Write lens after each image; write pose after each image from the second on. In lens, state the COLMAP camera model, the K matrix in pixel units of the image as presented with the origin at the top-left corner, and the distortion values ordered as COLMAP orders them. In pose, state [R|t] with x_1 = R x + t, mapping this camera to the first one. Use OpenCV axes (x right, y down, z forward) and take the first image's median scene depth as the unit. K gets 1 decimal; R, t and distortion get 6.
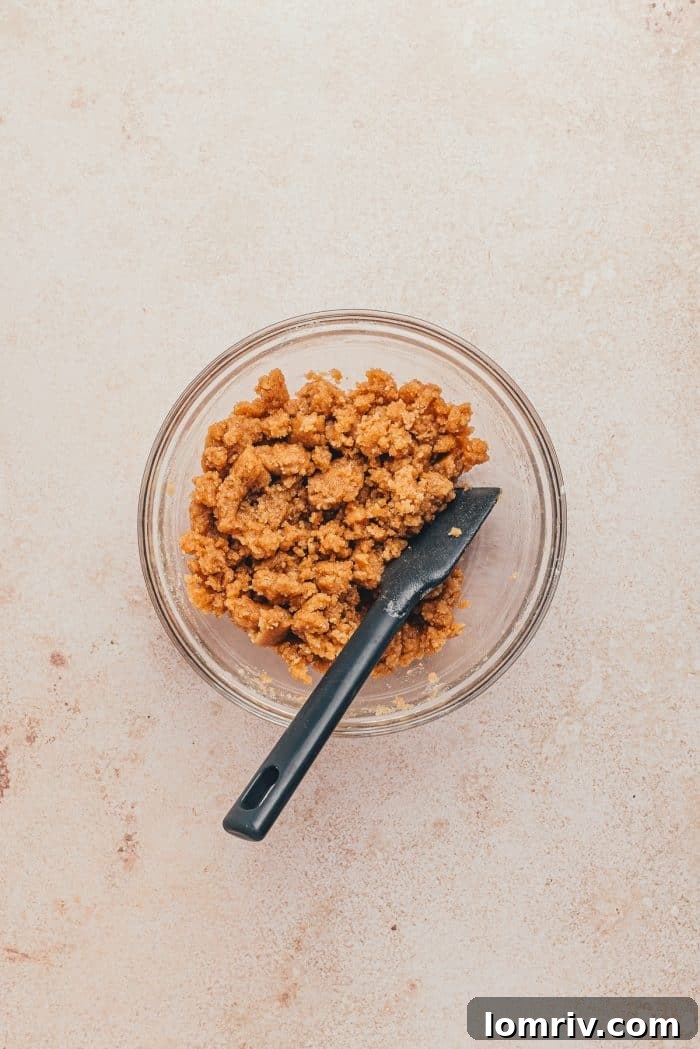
lens RADIAL K [[6663.6, 0, 346.3], [0, 6663.6, 522.9], [0, 0, 1]] dist [0.166379, 0.000000]
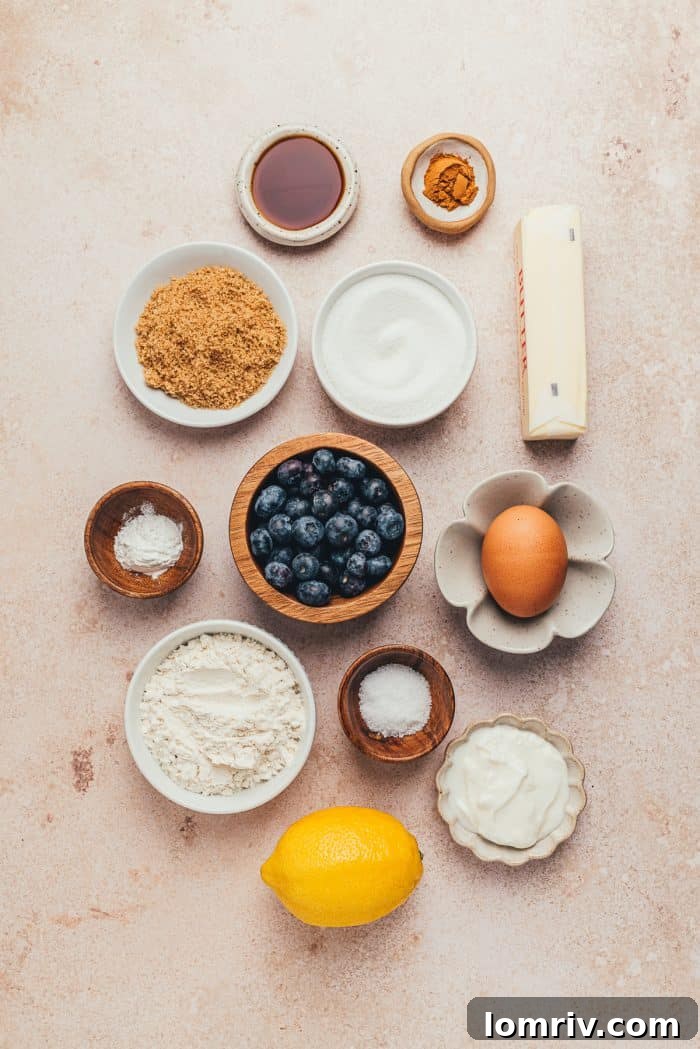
lens RADIAL K [[6663.6, 0, 283.0], [0, 6663.6, 561.0], [0, 0, 1]] dist [0.166379, 0.000000]
pose [[0.999998, -0.000693, -0.001799, -0.012676], [0.000687, 0.999994, -0.003321, 0.002798], [0.001802, 0.003319, 0.999993, -0.251297]]
